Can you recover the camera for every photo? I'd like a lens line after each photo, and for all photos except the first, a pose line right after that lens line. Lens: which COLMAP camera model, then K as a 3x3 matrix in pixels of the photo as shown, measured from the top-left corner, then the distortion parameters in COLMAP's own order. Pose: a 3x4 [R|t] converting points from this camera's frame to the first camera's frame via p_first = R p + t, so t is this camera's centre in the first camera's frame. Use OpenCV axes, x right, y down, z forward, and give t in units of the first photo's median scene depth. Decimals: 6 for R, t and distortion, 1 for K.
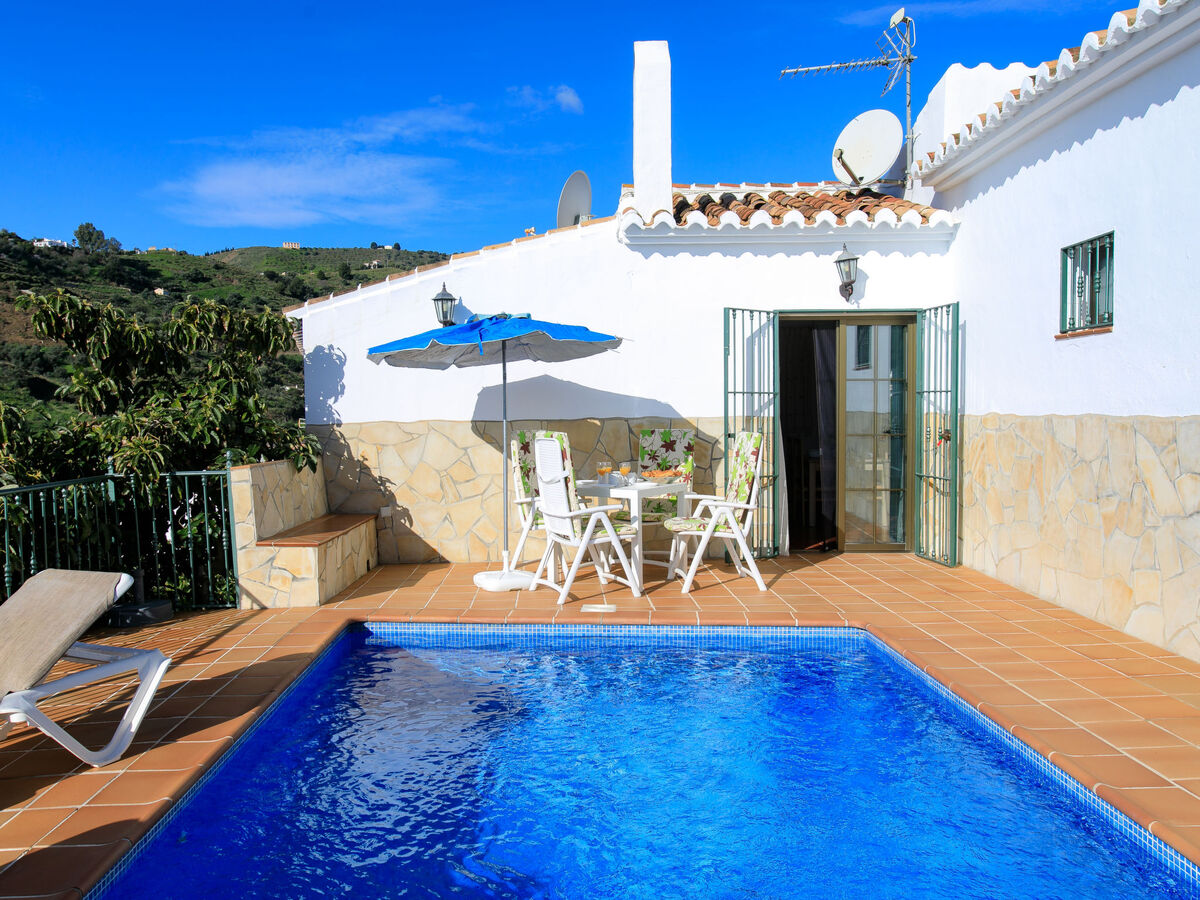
lens RADIAL K [[959.9, 0, 604.0], [0, 959.9, 449.9], [0, 0, 1]] dist [0.034130, 0.000005]
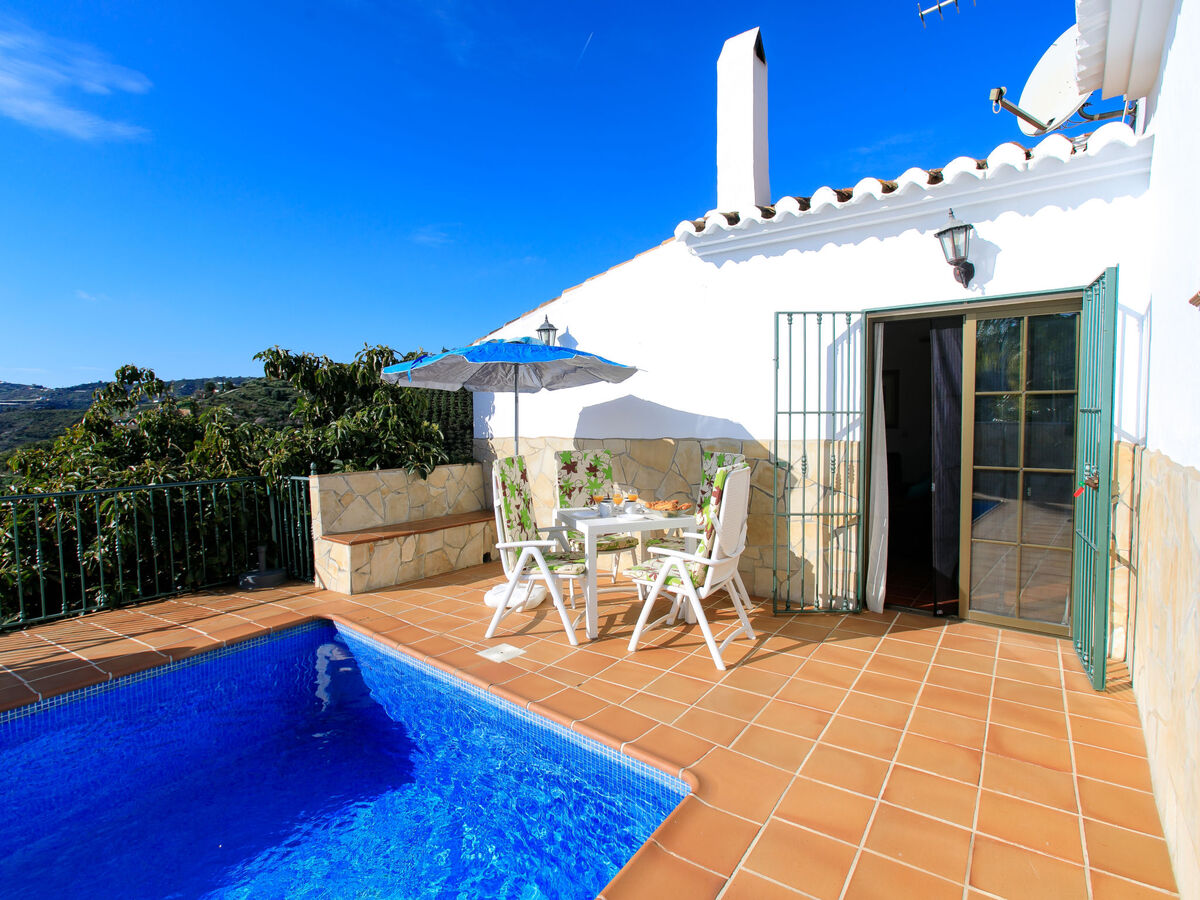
lens RADIAL K [[630.3, 0, 586.0], [0, 630.3, 454.0], [0, 0, 1]] dist [-0.001974, 0.000227]
pose [[0.790395, 0.037983, -0.611419, 0.326507], [-0.024016, 0.999230, 0.031028, -0.035734], [0.612126, -0.009840, 0.790699, 0.444167]]
